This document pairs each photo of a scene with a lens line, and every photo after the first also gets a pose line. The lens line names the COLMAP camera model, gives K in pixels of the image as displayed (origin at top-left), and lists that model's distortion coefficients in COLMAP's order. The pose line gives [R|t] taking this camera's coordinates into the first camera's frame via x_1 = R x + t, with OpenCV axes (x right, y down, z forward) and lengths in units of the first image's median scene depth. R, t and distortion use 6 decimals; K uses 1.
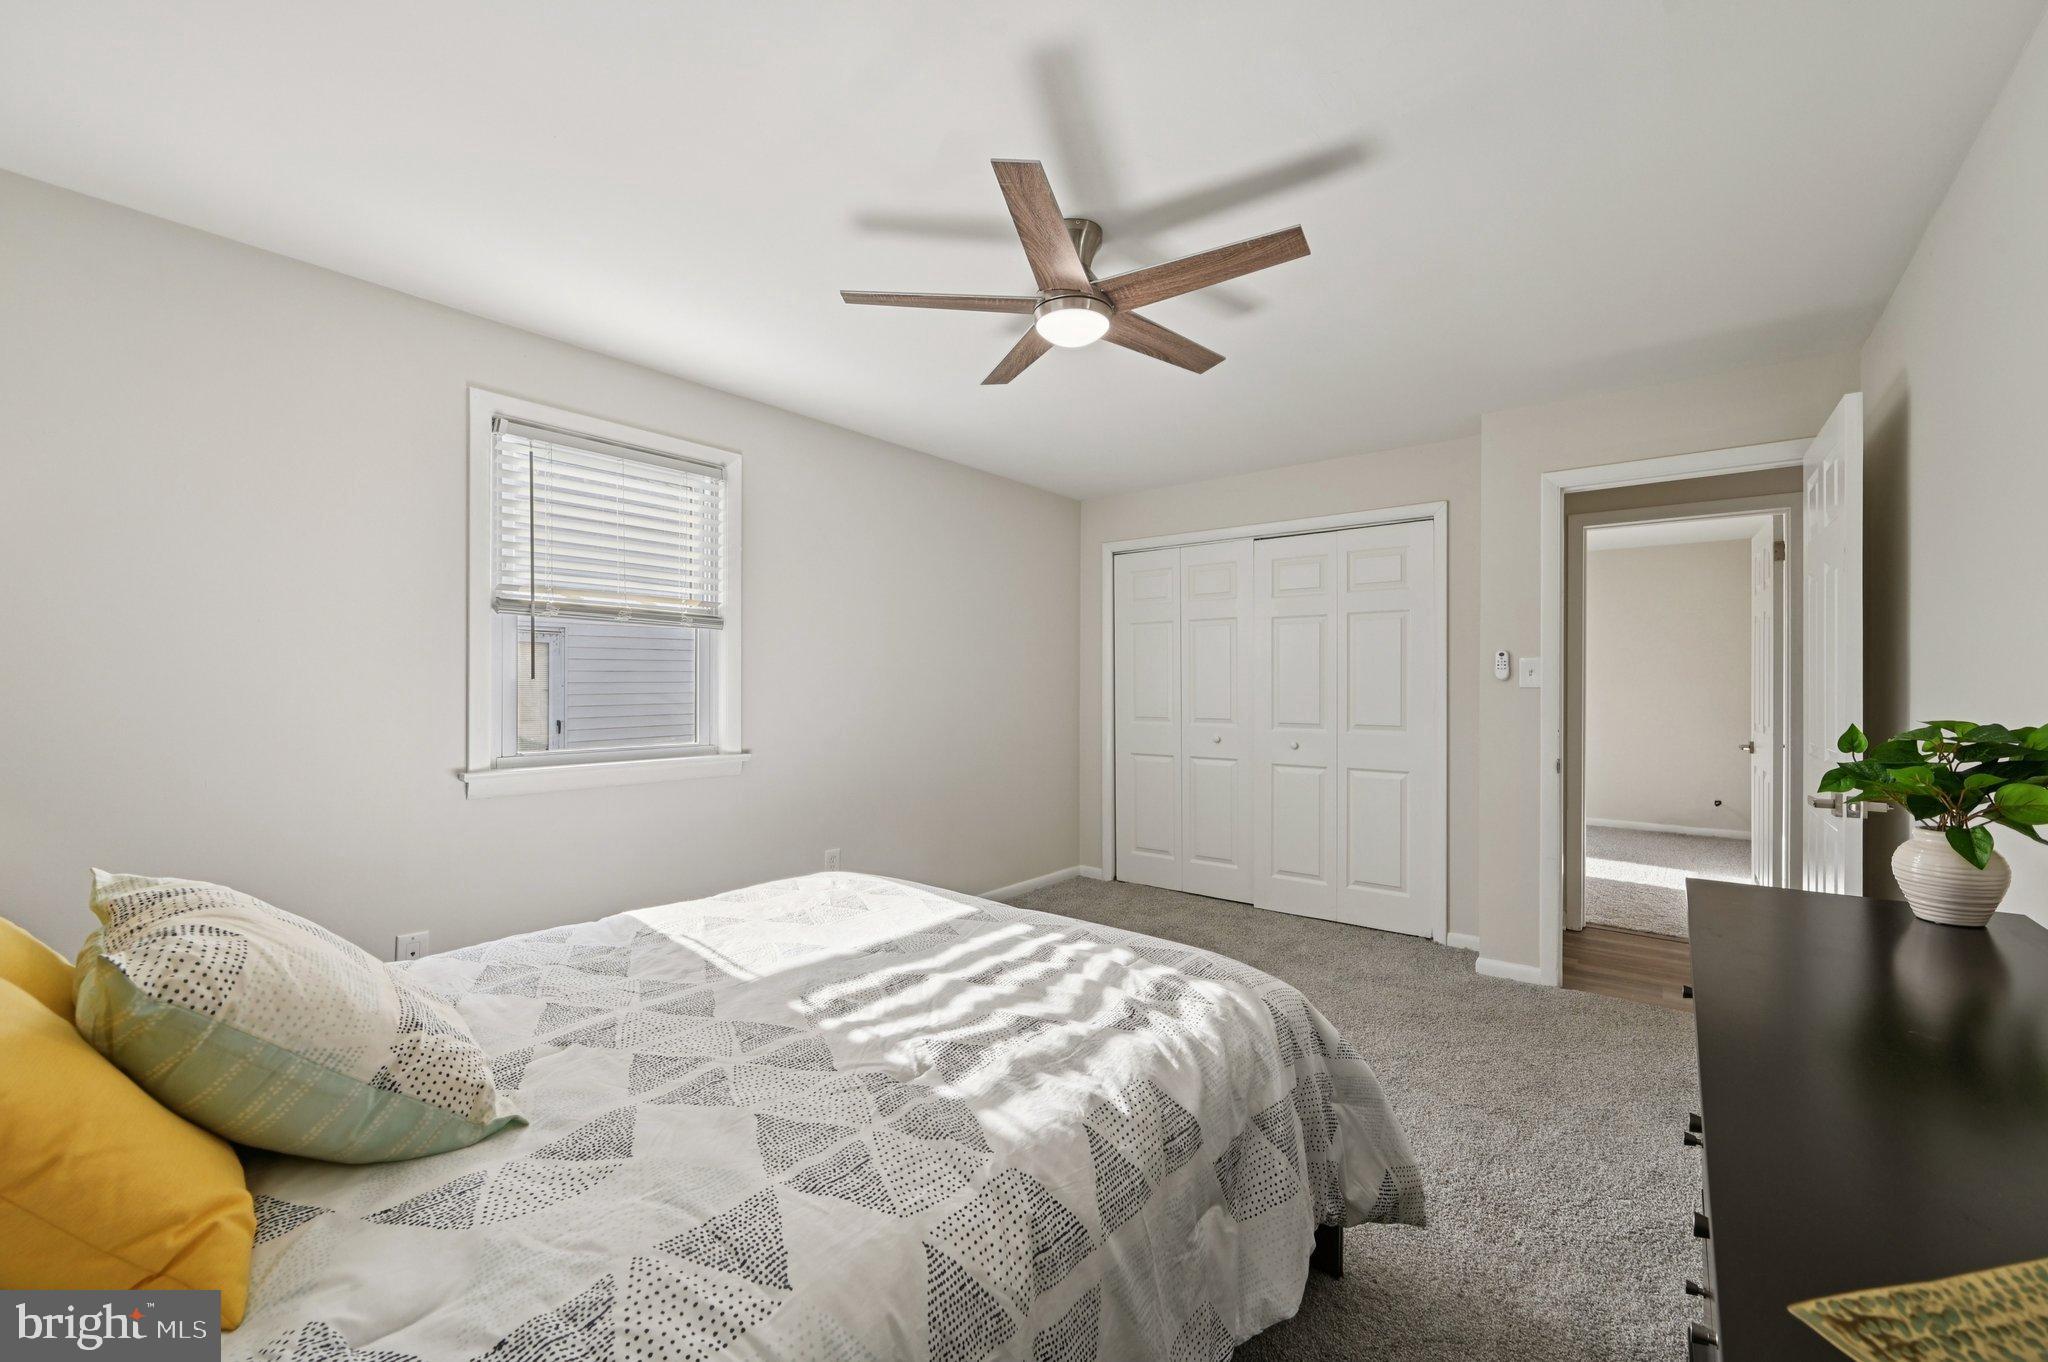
lens RADIAL K [[811.7, 0, 1030.5], [0, 811.7, 685.0], [0, 0, 1]] dist [-0.002527, 0.000499]
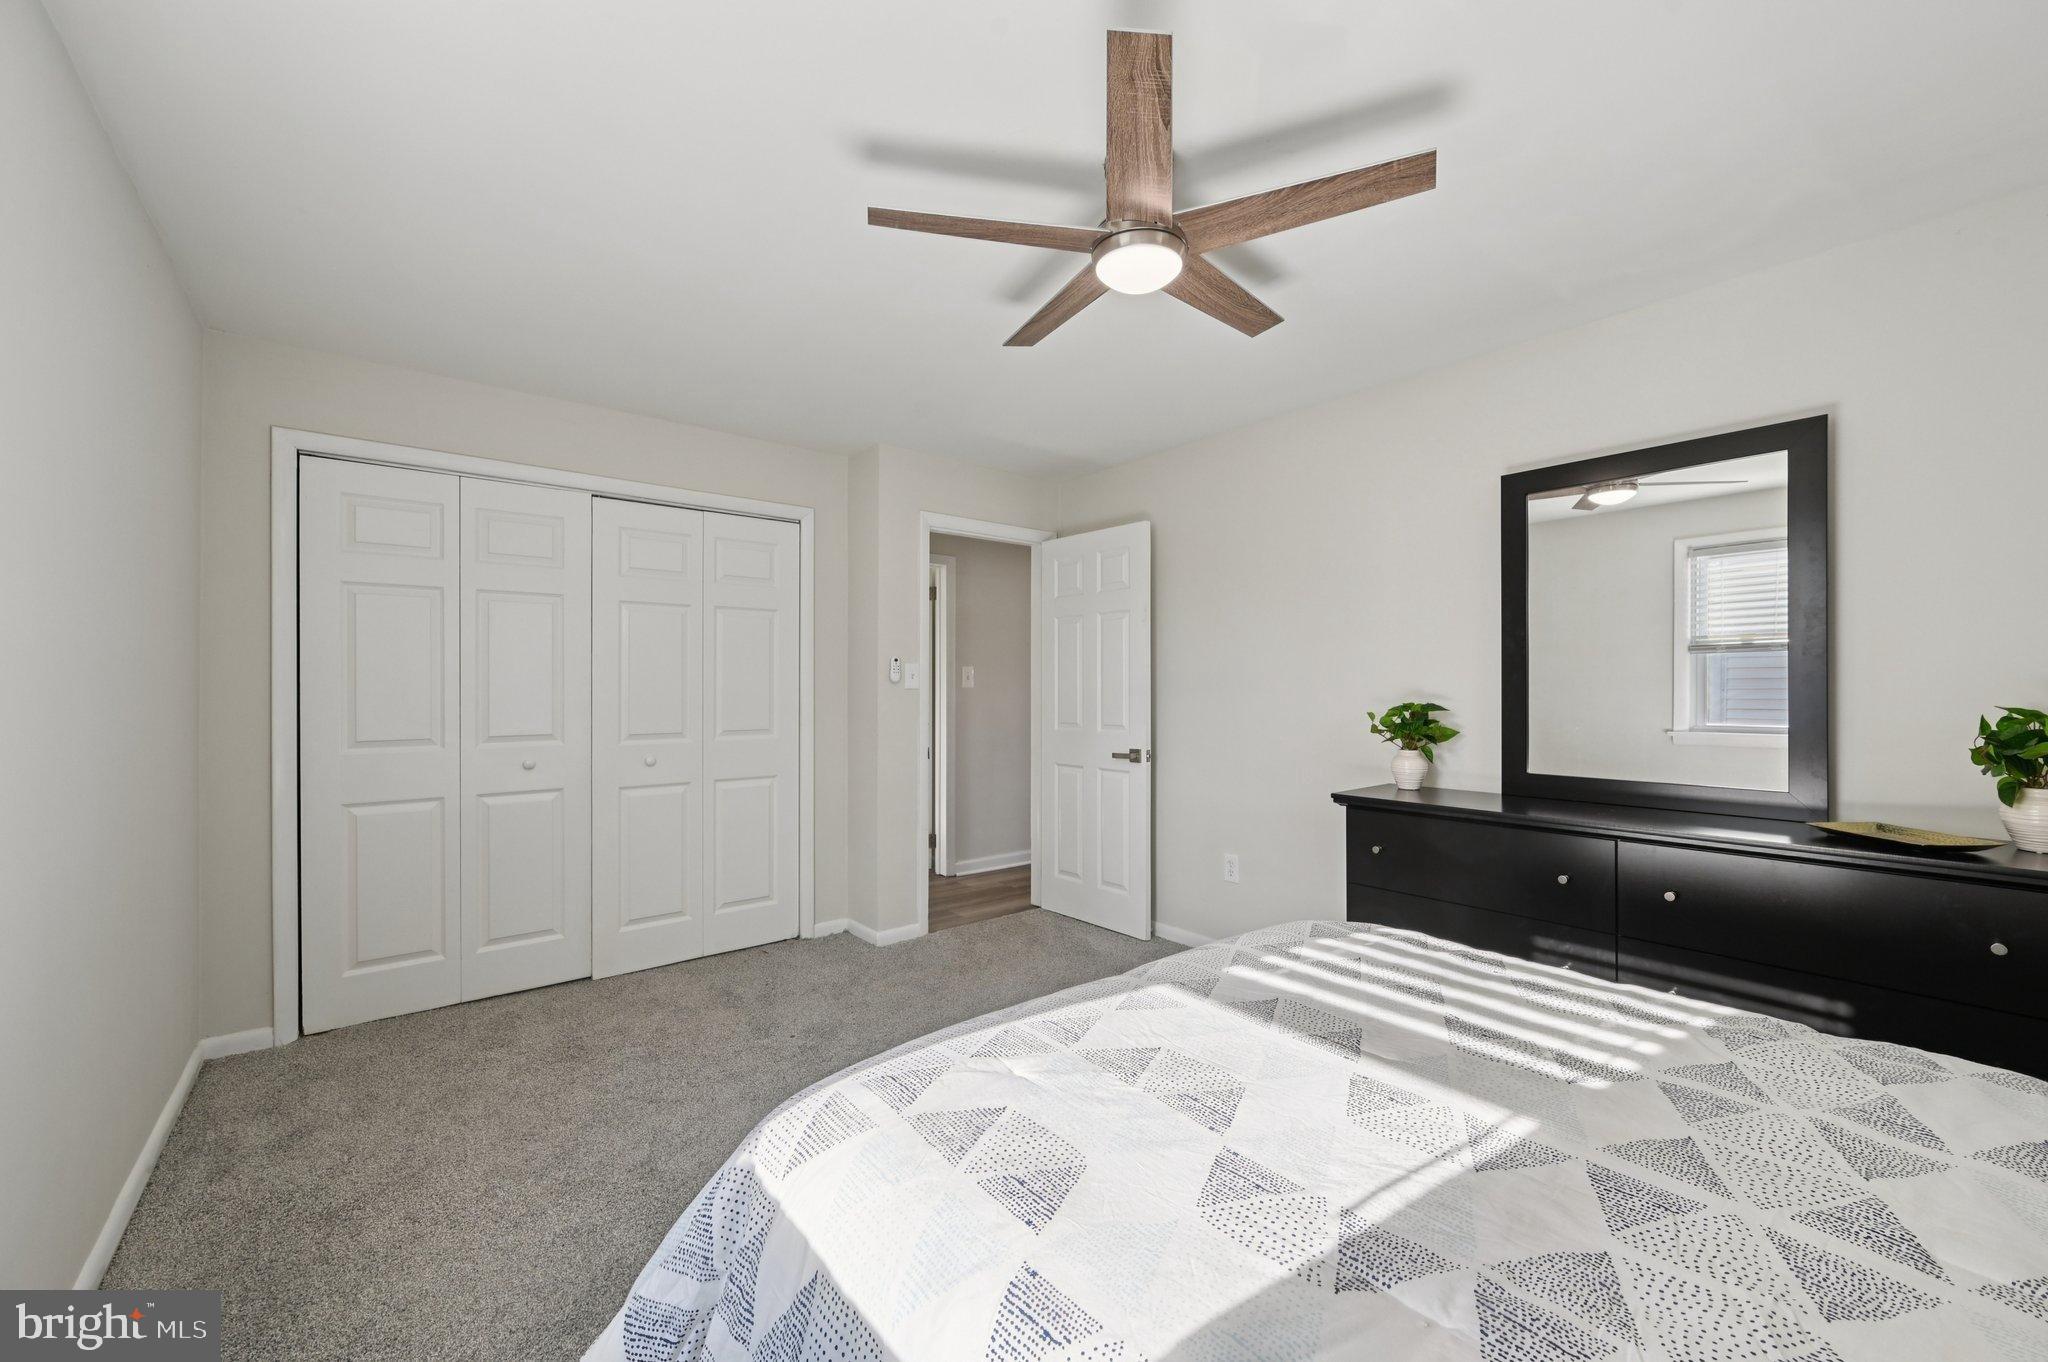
lens RADIAL K [[811.7, 0, 1028.7], [0, 811.7, 683.6], [0, 0, 1]] dist [-0.002527, 0.000499]
pose [[0.202792, 0.002415, 0.979219, -0.517036], [-0.000433, 0.999997, -0.002376, -0.002681], [-0.979222, 0.000058, 0.202793, 0.598194]]
